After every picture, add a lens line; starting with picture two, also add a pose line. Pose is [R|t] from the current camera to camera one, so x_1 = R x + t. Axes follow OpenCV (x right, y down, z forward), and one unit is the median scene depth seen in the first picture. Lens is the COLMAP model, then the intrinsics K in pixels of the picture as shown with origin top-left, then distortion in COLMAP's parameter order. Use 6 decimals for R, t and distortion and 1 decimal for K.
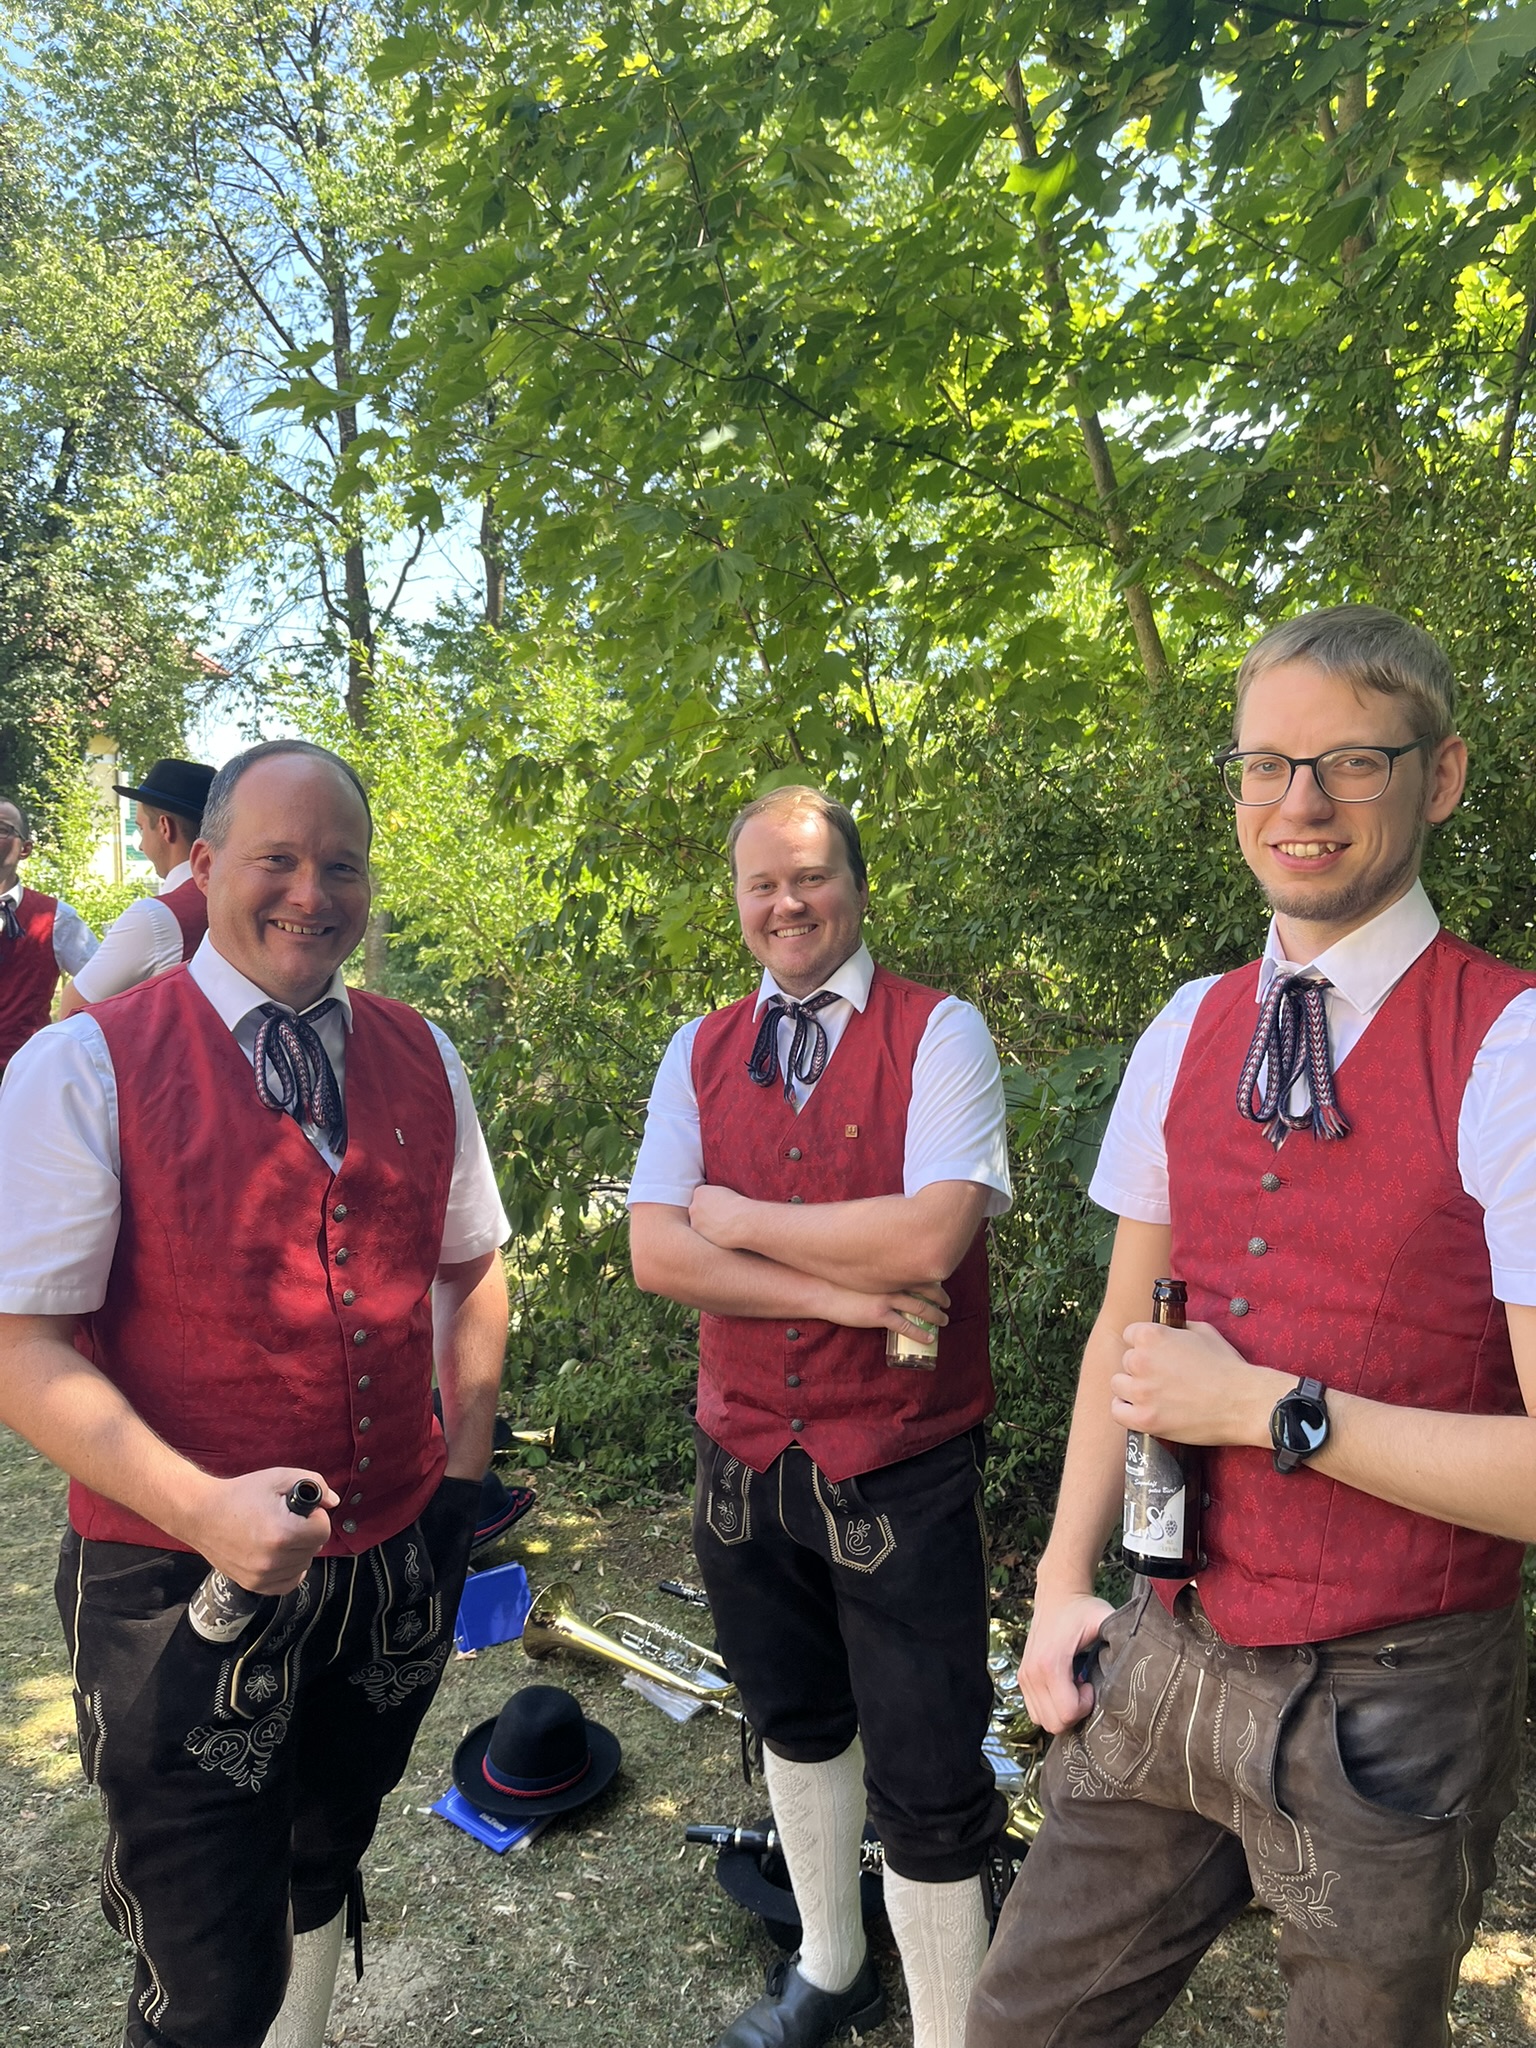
lens RADIAL K [[1560.9, 0, 778.7], [0, 1560.9, 1035.3], [0, 0, 1]] dist [0.046312, -0.062101]
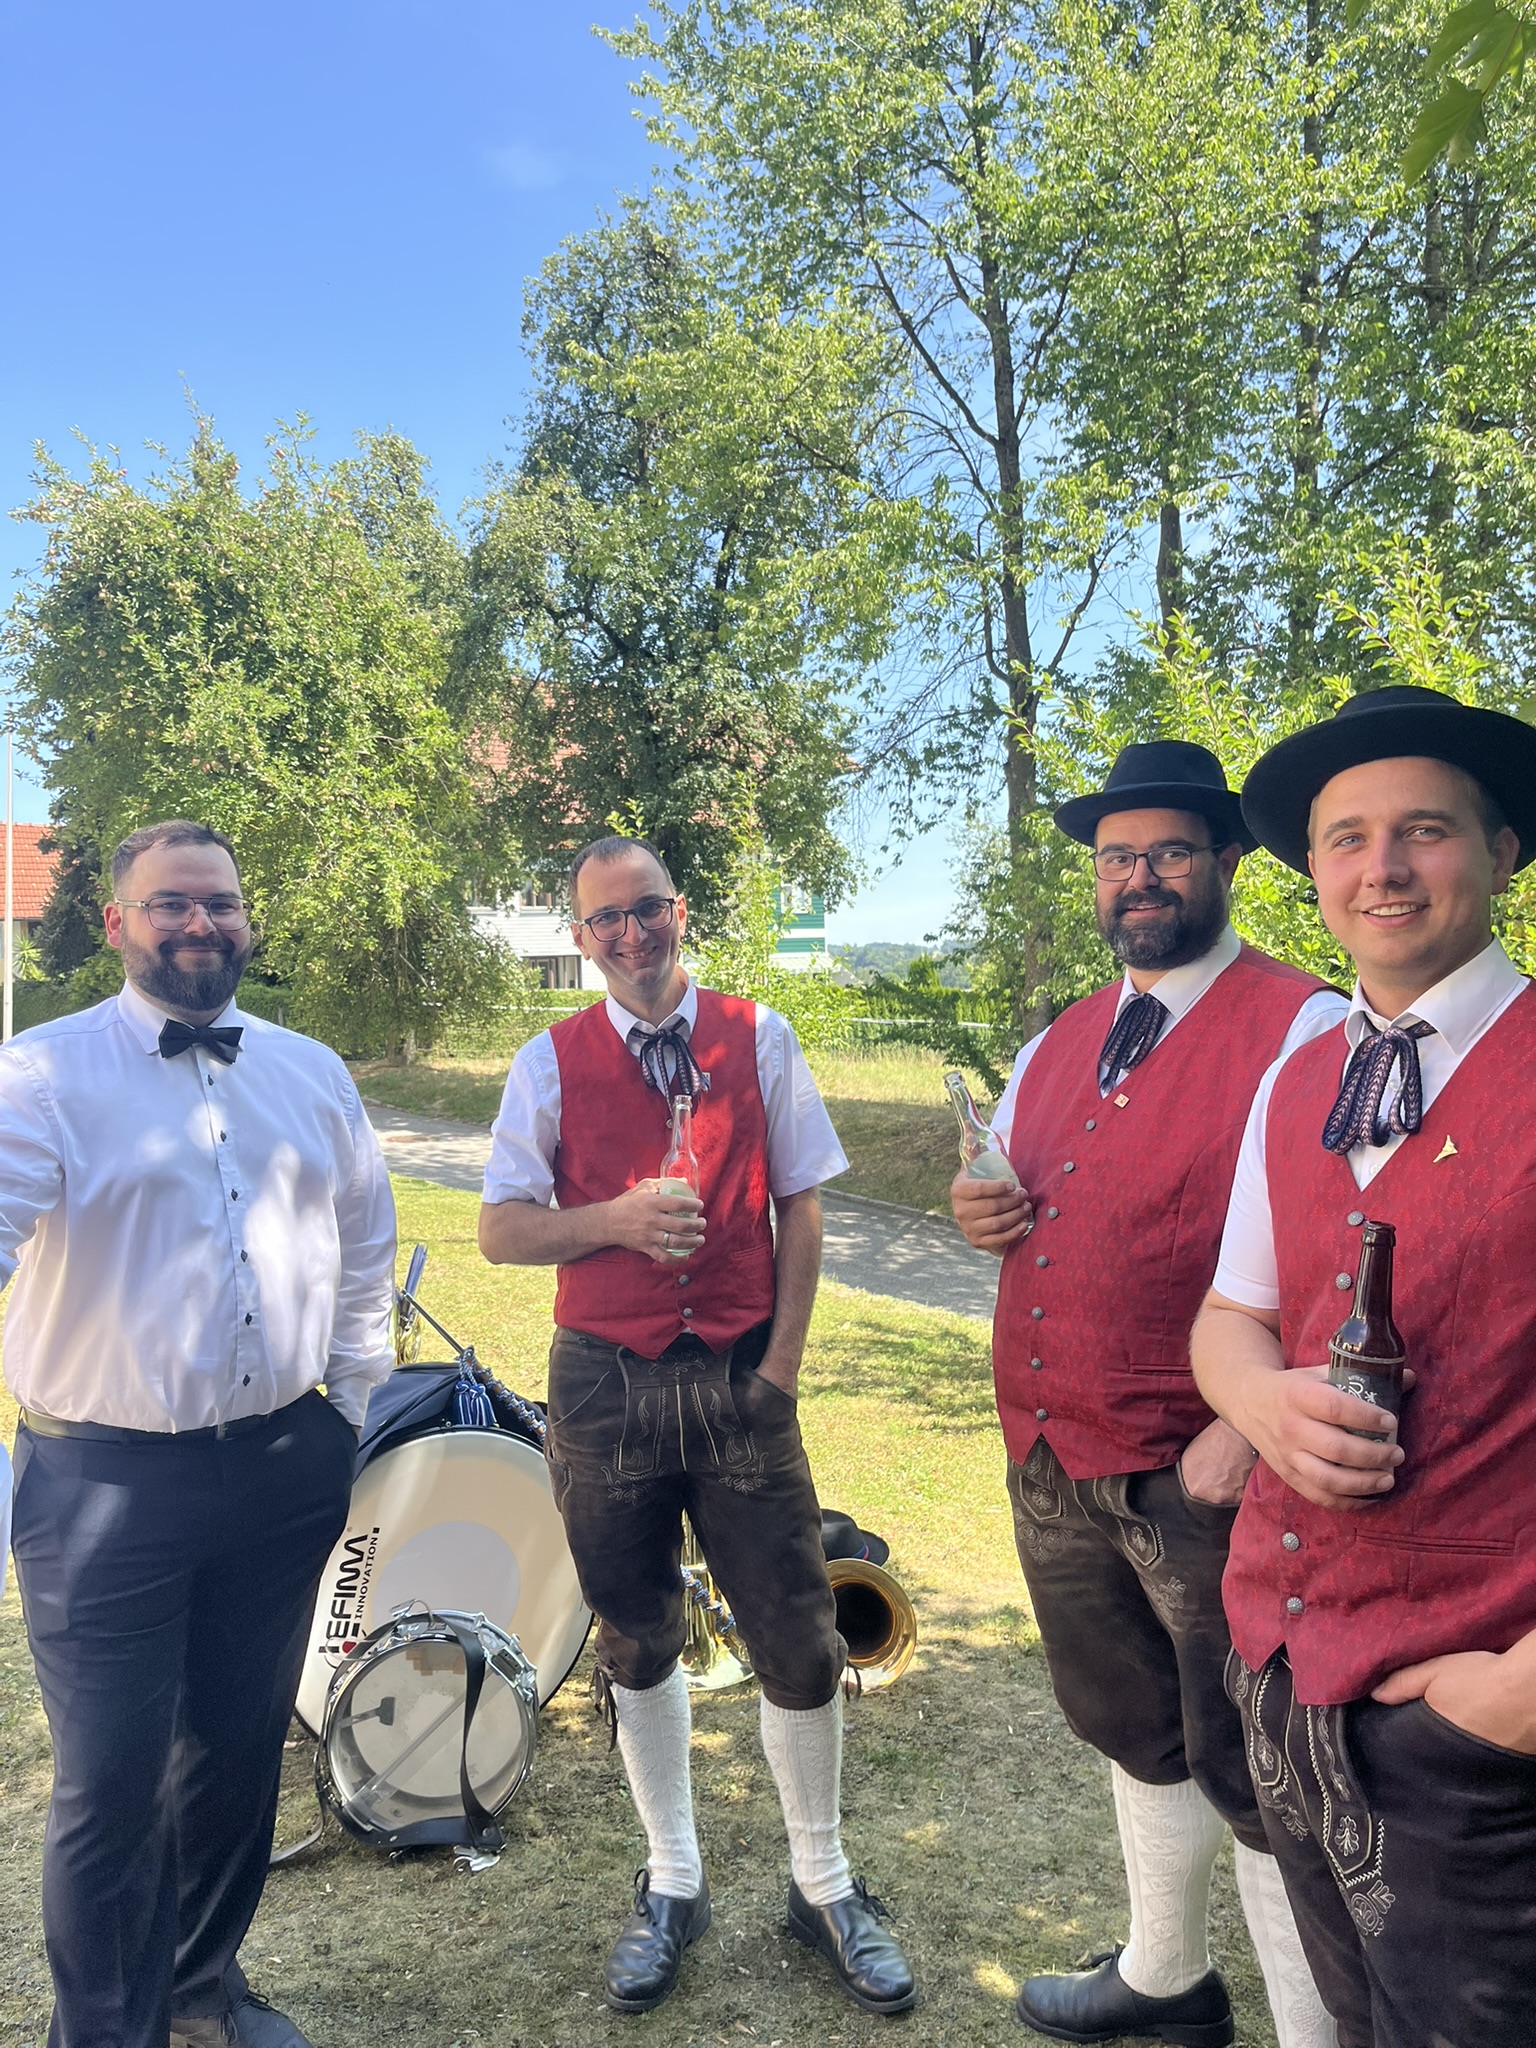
lens RADIAL K [[1560.9, 0, 767.6], [0, 1560.9, 1019.4], [0, 0, 1]] dist [0.046312, -0.062101]
pose [[0.926148, -0.019032, -0.376680, -0.055870], [-0.003605, 0.998234, -0.059301, -0.010586], [0.377144, 0.056280, 0.924443, 0.097459]]
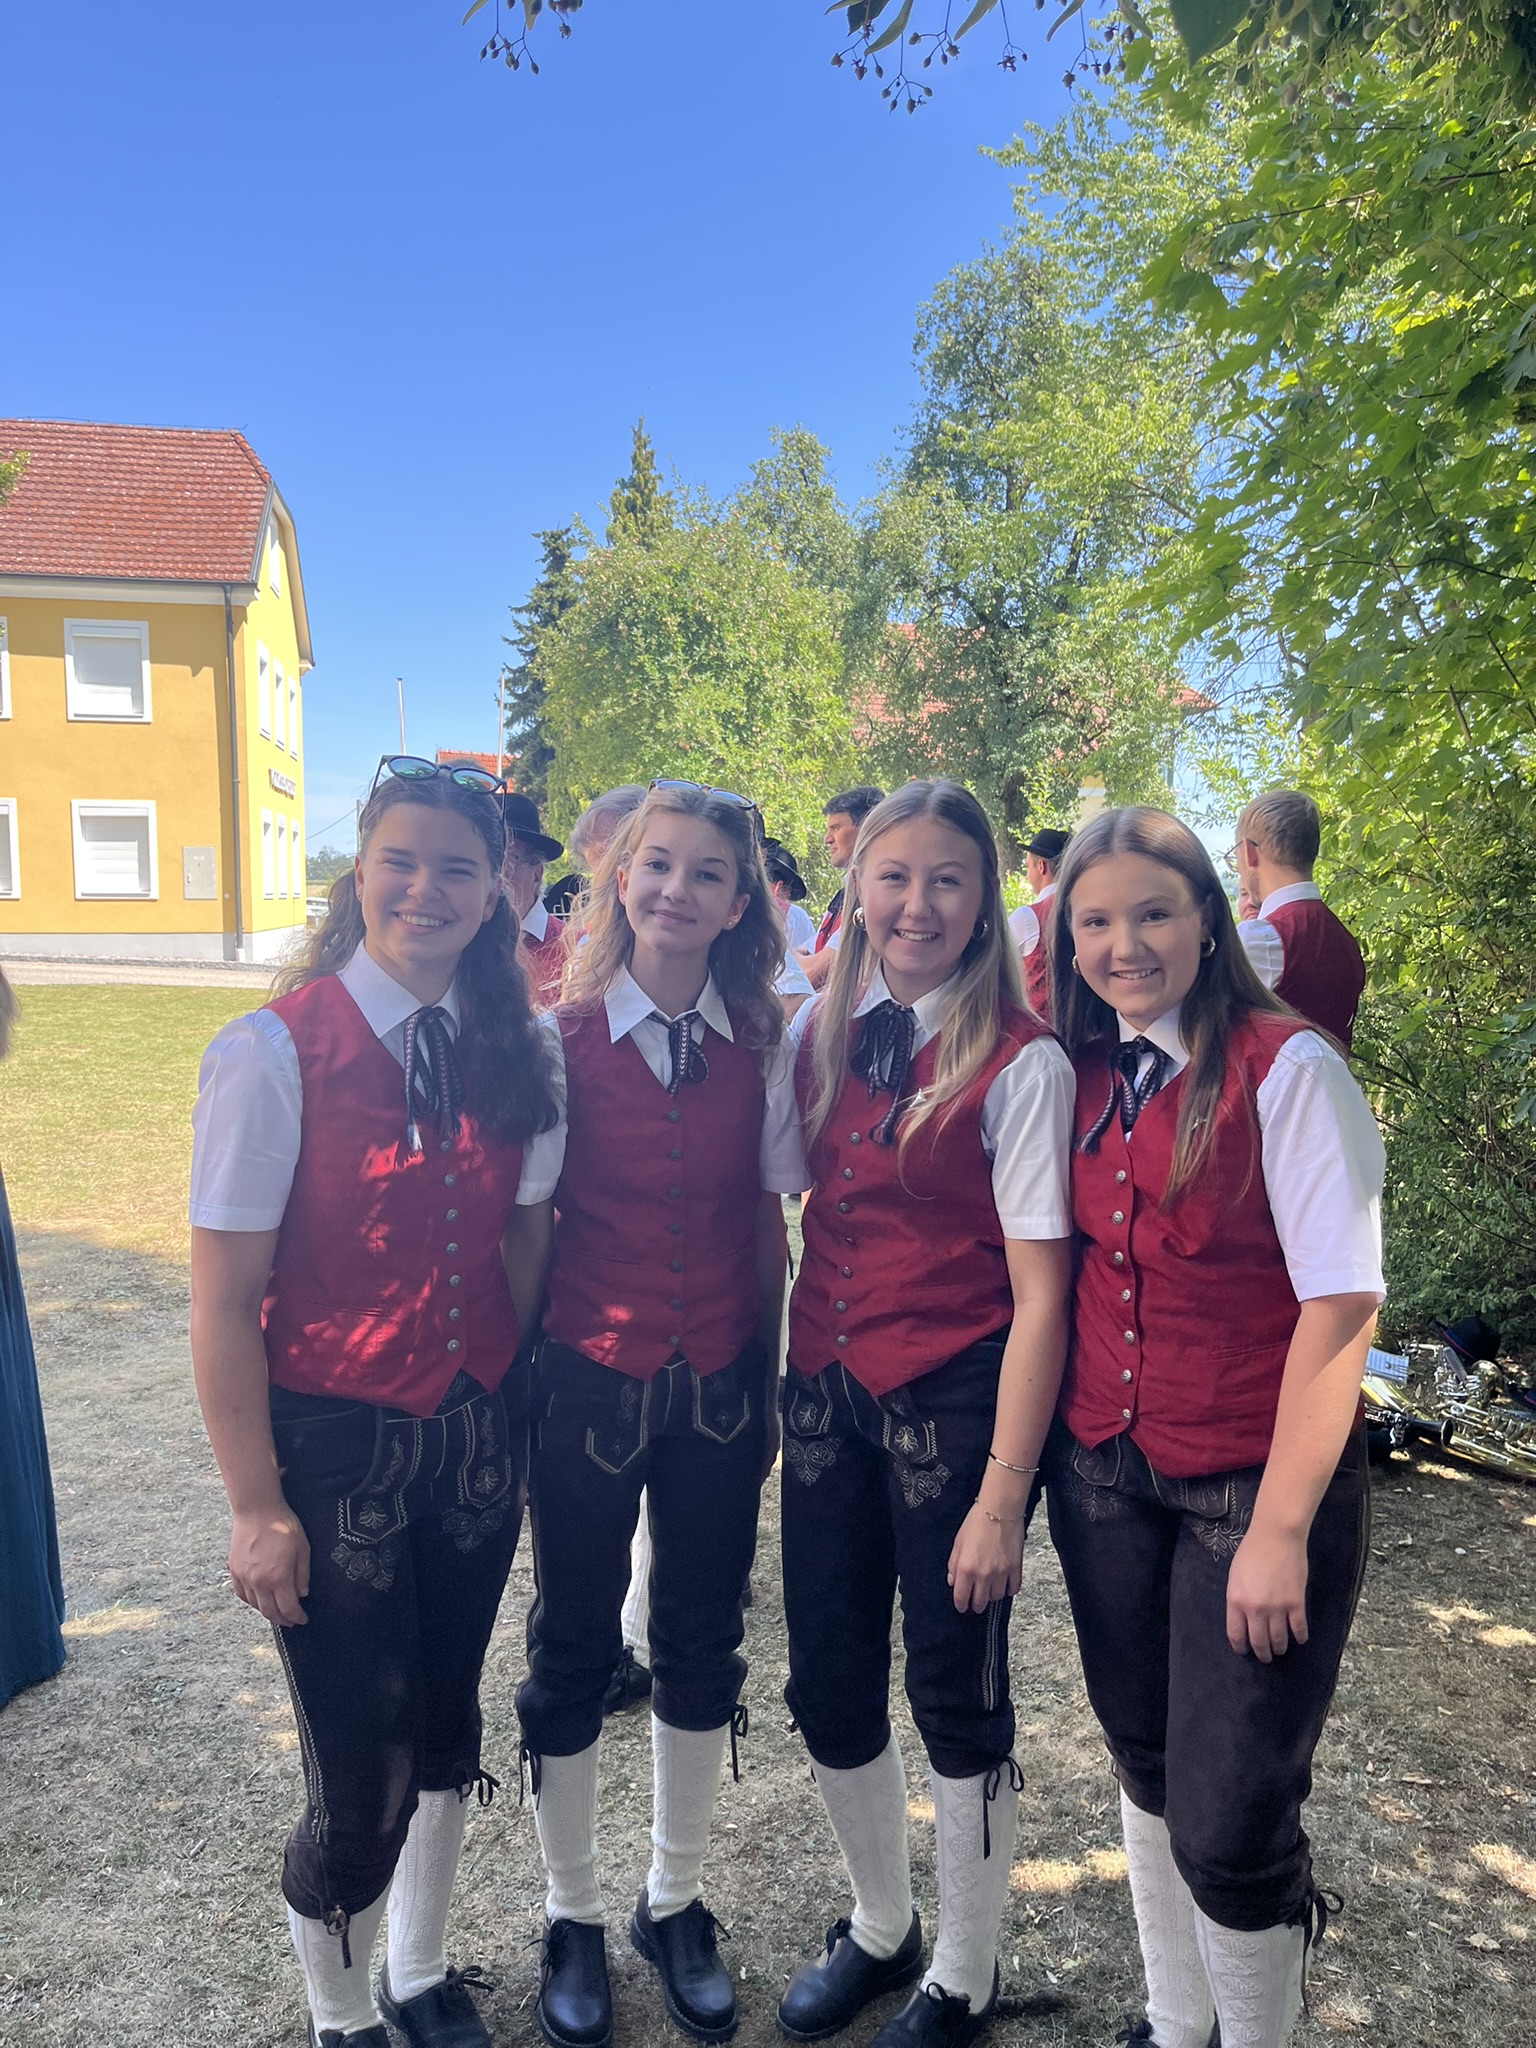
lens RADIAL K [[1560.9, 0, 770.6], [0, 1560.9, 1026.7], [0, 0, 1]] dist [0.046312, -0.062101]
pose [[0.817433, 0.049716, -0.573874, 0.058254], [-0.060445, 0.998171, 0.000375, 0.010335], [0.572844, 0.034381, 0.818943, -0.093333]]
